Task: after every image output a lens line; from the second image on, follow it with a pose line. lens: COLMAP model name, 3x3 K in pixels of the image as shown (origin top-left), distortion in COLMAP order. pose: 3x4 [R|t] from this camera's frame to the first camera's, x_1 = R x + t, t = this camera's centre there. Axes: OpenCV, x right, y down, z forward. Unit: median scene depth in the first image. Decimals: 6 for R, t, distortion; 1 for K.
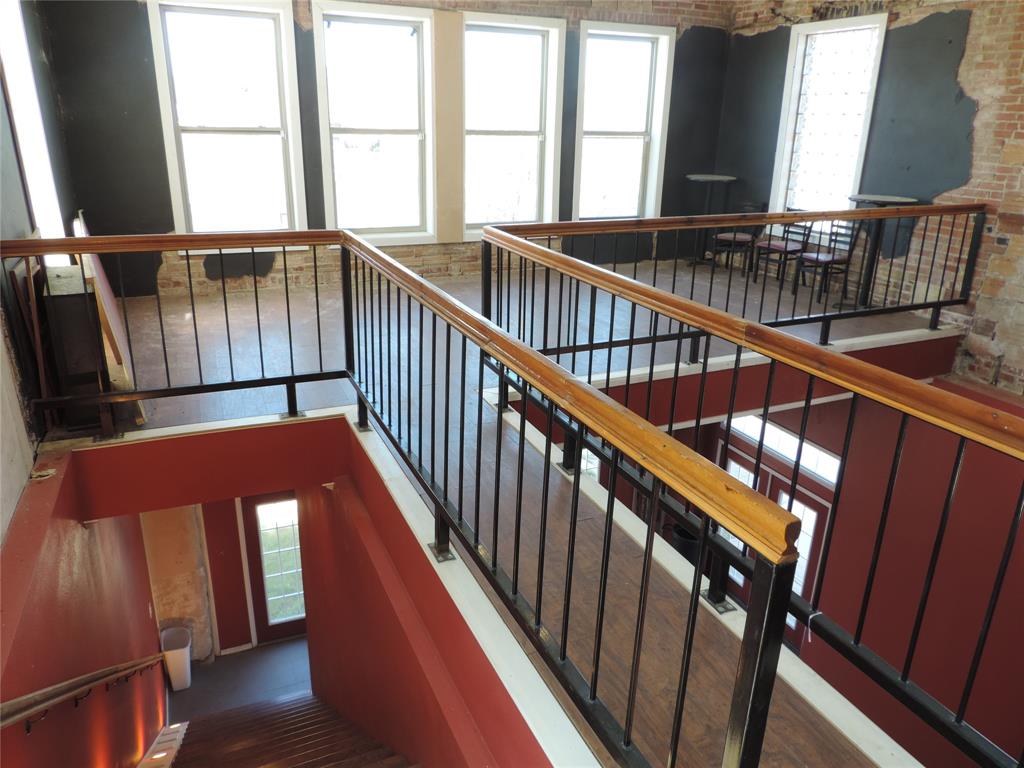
lens RADIAL K [[730.3, 0, 518.1], [0, 730.3, 383.3], [0, 0, 1]] dist [-0.014406, -0.003185]
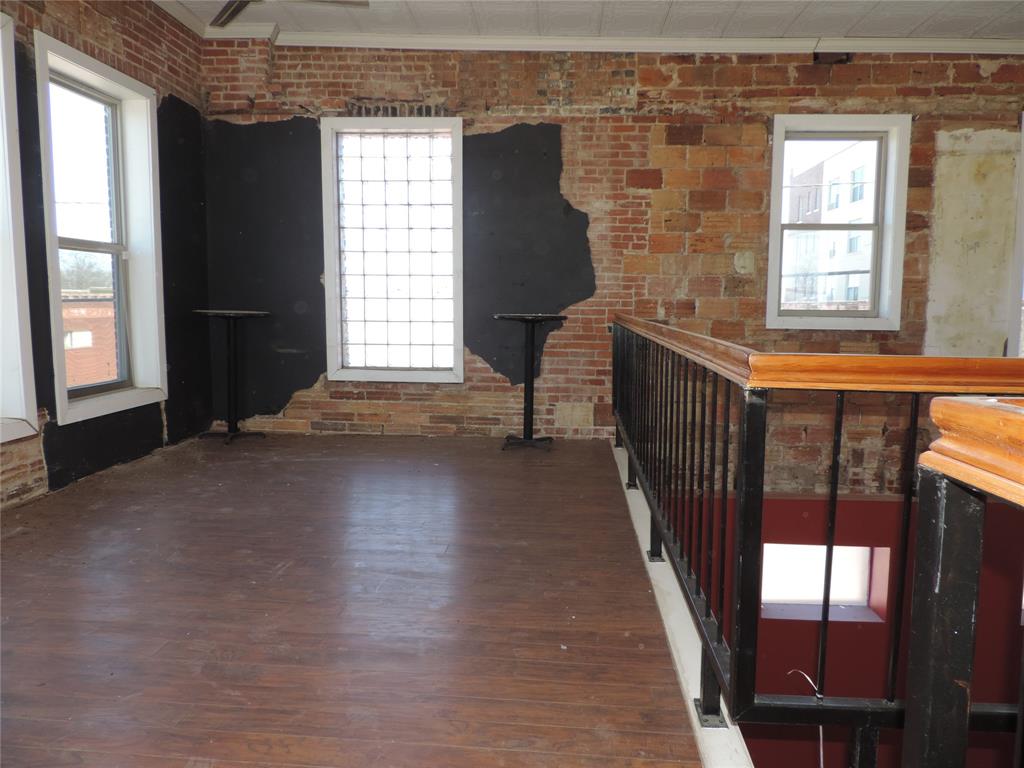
lens RADIAL K [[730.3, 0, 515.9], [0, 730.3, 386.2], [0, 0, 1]] dist [-0.014406, -0.003185]
pose [[0.466062, -0.112637, 0.877553, -0.294289], [0.299802, 0.953289, -0.036865, -0.150606], [-0.832409, 0.280274, 0.478060, 0.638318]]
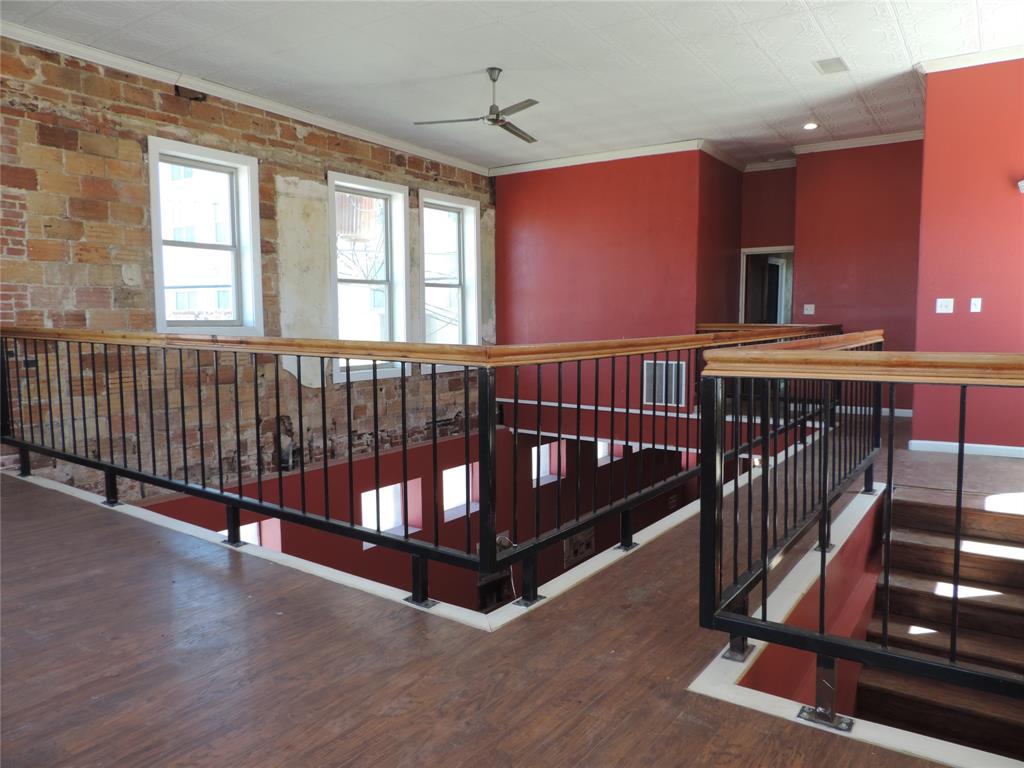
lens RADIAL K [[730.3, 0, 512.3], [0, 730.3, 386.1], [0, 0, 1]] dist [-0.014406, -0.003185]
pose [[-0.516428, -0.097079, 0.850810, -0.399026], [0.279643, 0.919965, 0.274709, -0.236728], [-0.809384, 0.379790, -0.447948, 0.876260]]
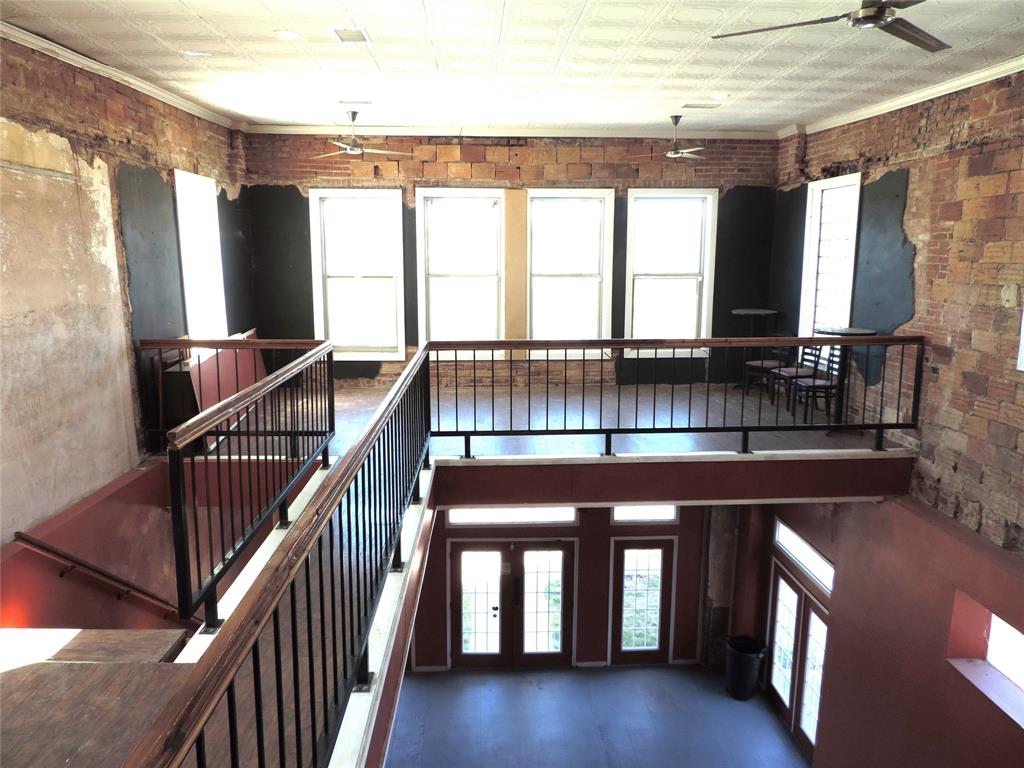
lens RADIAL K [[730.3, 0, 518.7], [0, 730.3, 381.5], [0, 0, 1]] dist [-0.014406, -0.003185]
pose [[0.931831, 0.042816, -0.360359, 0.455240], [-0.105474, 0.982102, -0.156051, 0.049417], [0.347227, 0.183421, 0.919668, -0.186353]]
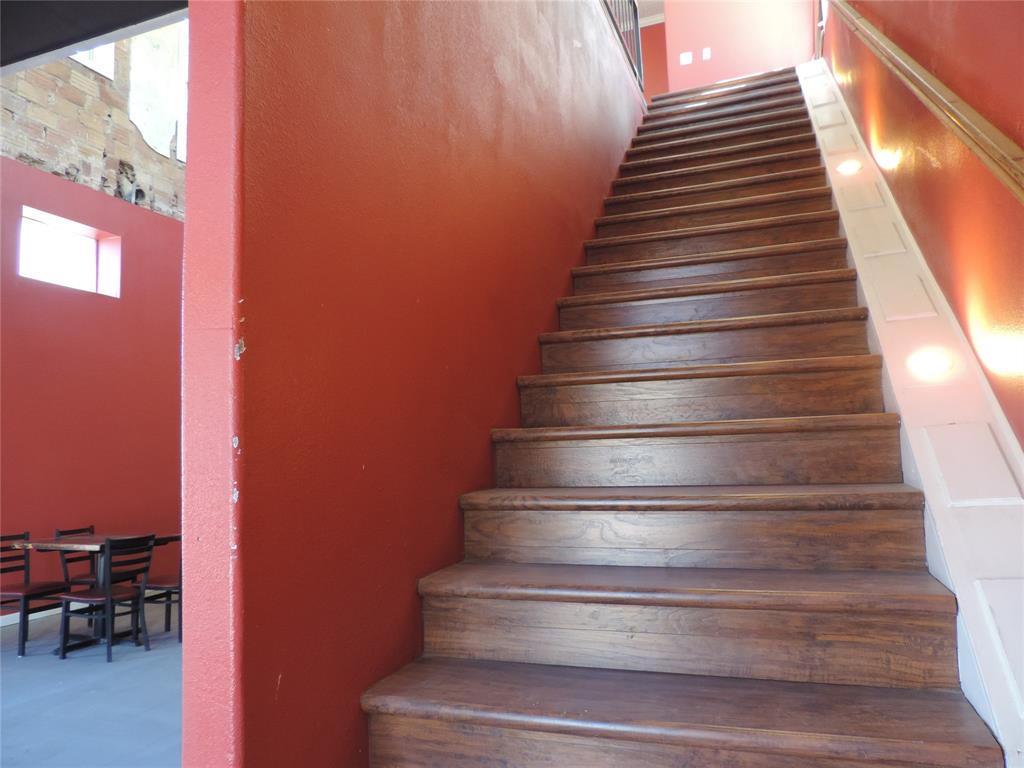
lens RADIAL K [[730.3, 0, 516.3], [0, 730.3, 387.7], [0, 0, 1]] dist [-0.014406, -0.003185]
pose [[-0.710367, 0.072658, 0.700071, -0.508220], [0.252623, 0.954700, 0.157253, 0.356561], [-0.656933, 0.288562, -0.696543, 1.195059]]
